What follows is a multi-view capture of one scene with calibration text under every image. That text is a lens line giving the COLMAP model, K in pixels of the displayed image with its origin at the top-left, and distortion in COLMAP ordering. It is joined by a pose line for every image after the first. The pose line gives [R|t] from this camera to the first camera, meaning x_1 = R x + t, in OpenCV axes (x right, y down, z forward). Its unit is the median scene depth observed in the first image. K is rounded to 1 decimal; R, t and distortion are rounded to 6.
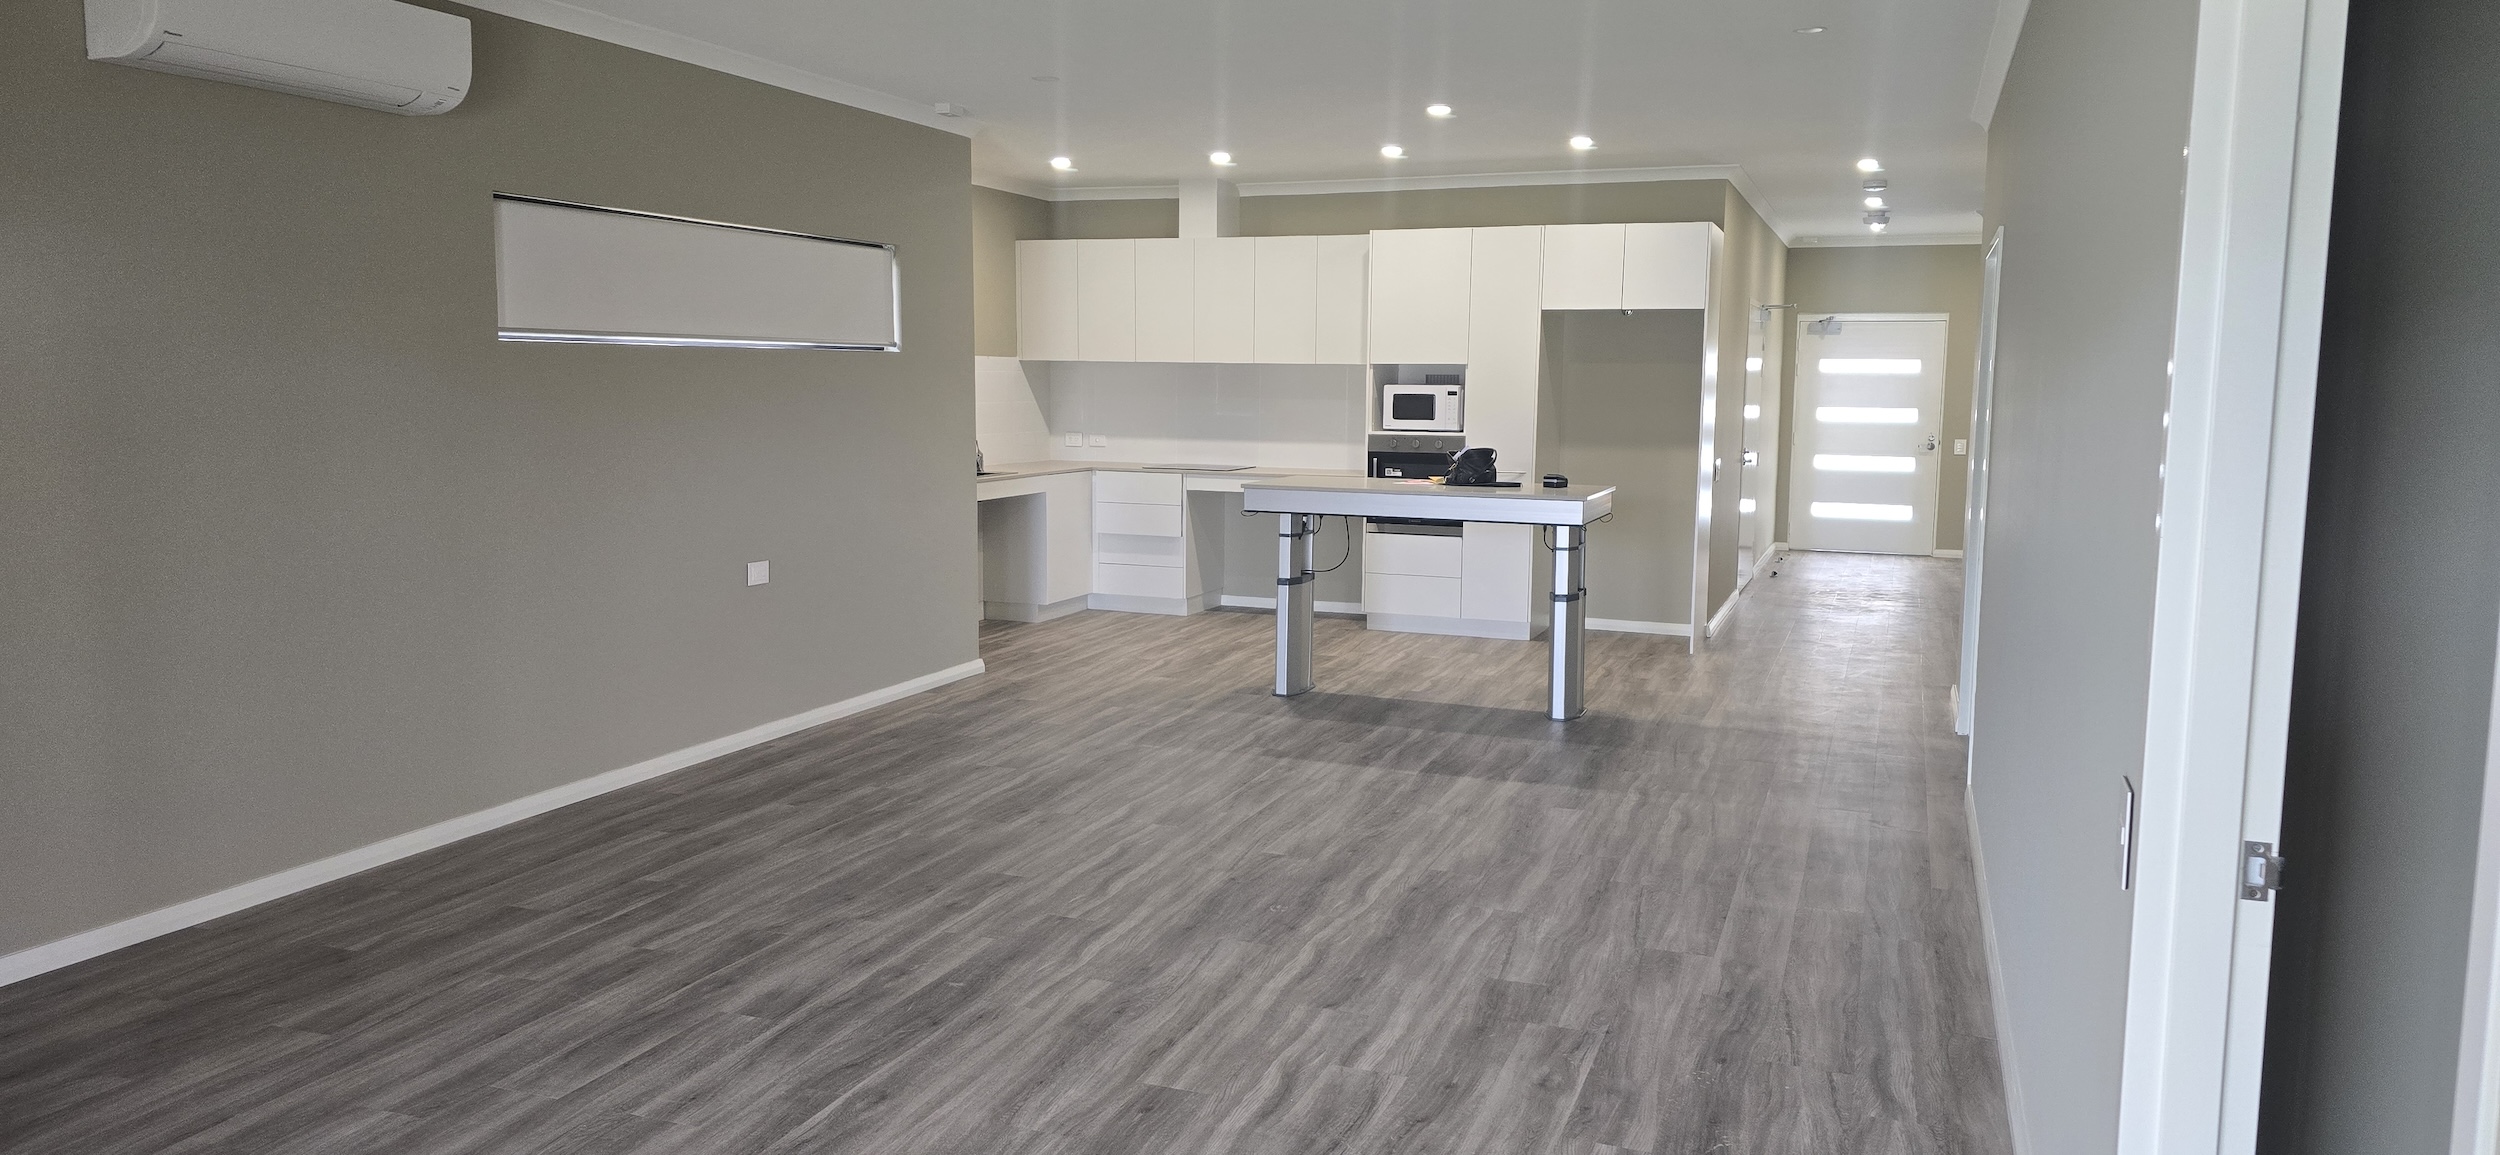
lens RADIAL K [[1739.0, 0, 1250.0], [0, 1739.0, 577.5], [0, 0, 1]] dist [0.001576, 0.000070]
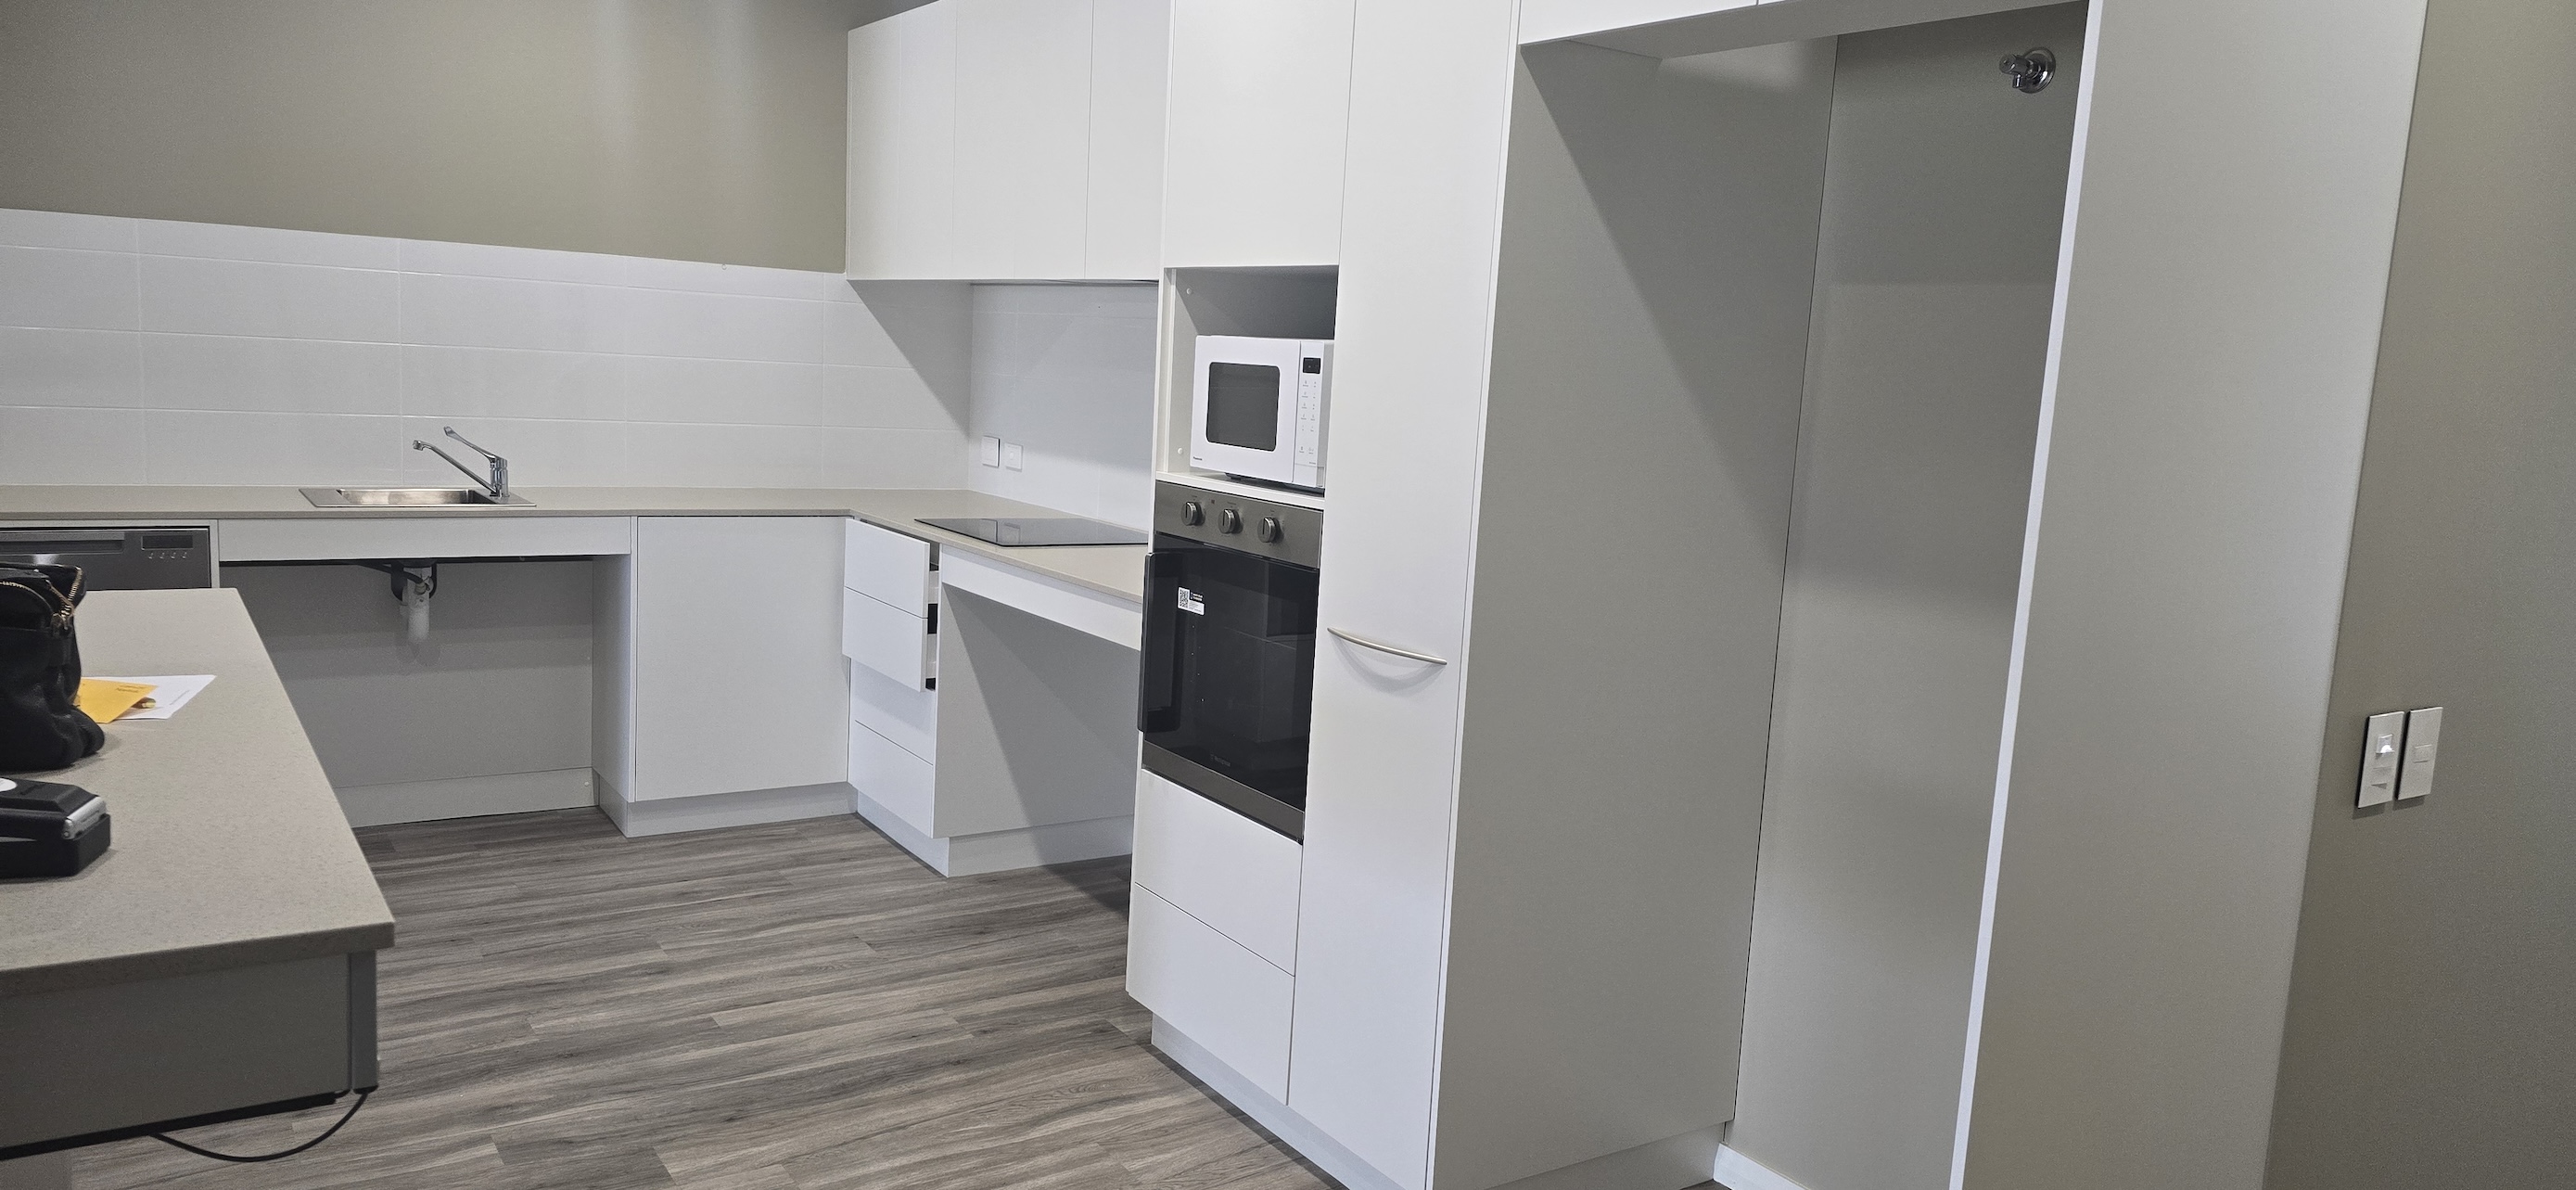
lens RADIAL K [[1792.1, 0, 1288.0], [0, 1792.1, 595.0], [0, 0, 1]] dist [0.001576, 0.000070]
pose [[0.804571, 0.114608, -0.582692, 0.292153], [-0.117848, 0.992500, 0.032490, -0.075138], [0.582046, 0.042528, 0.812043, 0.740837]]
